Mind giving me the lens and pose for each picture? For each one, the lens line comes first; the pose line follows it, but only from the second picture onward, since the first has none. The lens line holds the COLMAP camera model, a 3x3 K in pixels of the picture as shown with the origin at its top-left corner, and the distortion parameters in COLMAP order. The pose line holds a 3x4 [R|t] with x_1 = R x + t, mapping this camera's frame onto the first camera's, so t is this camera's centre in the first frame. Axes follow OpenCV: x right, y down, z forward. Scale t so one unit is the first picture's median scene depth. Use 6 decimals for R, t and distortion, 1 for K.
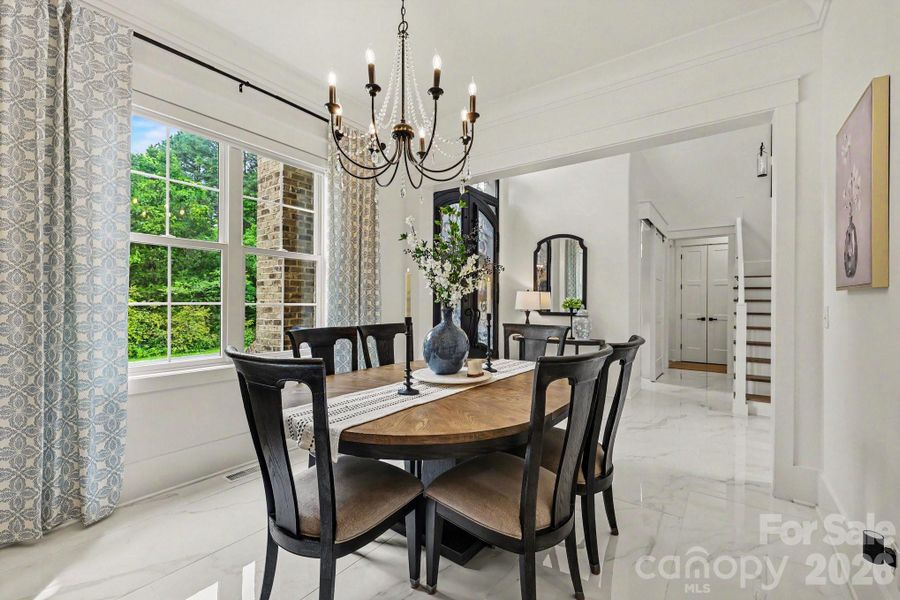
lens RADIAL K [[372.6, 0, 457.9], [0, 372.6, 302.0], [0, 0, 1]] dist [-0.001780, 0.000296]
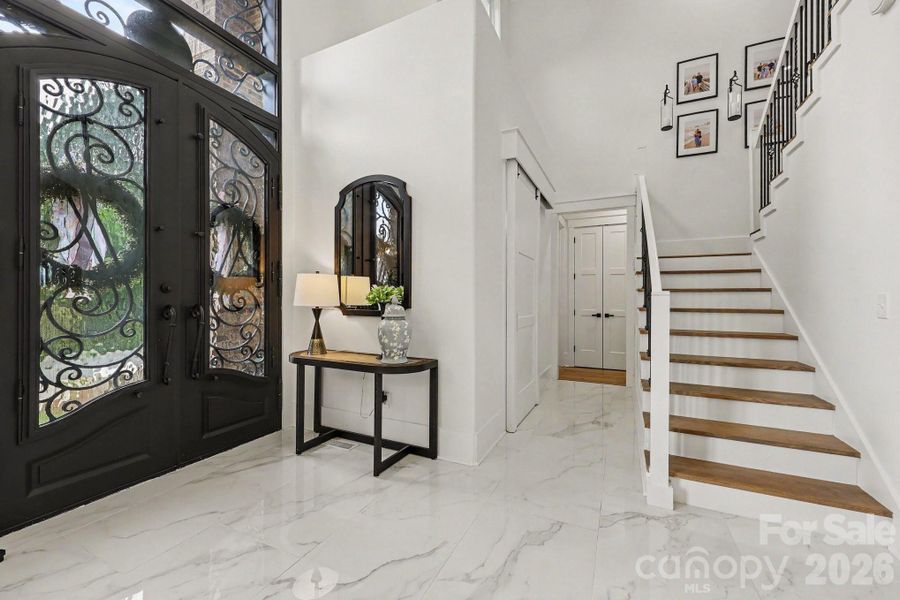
lens RADIAL K [[372.6, 0, 443.0], [0, 372.6, 300.5], [0, 0, 1]] dist [-0.001780, 0.000296]
pose [[0.983385, -0.007982, 0.181356, 0.265064], [0.007092, 0.999959, 0.005556, 0.009078], [-0.181393, -0.004178, 0.983402, 0.390765]]
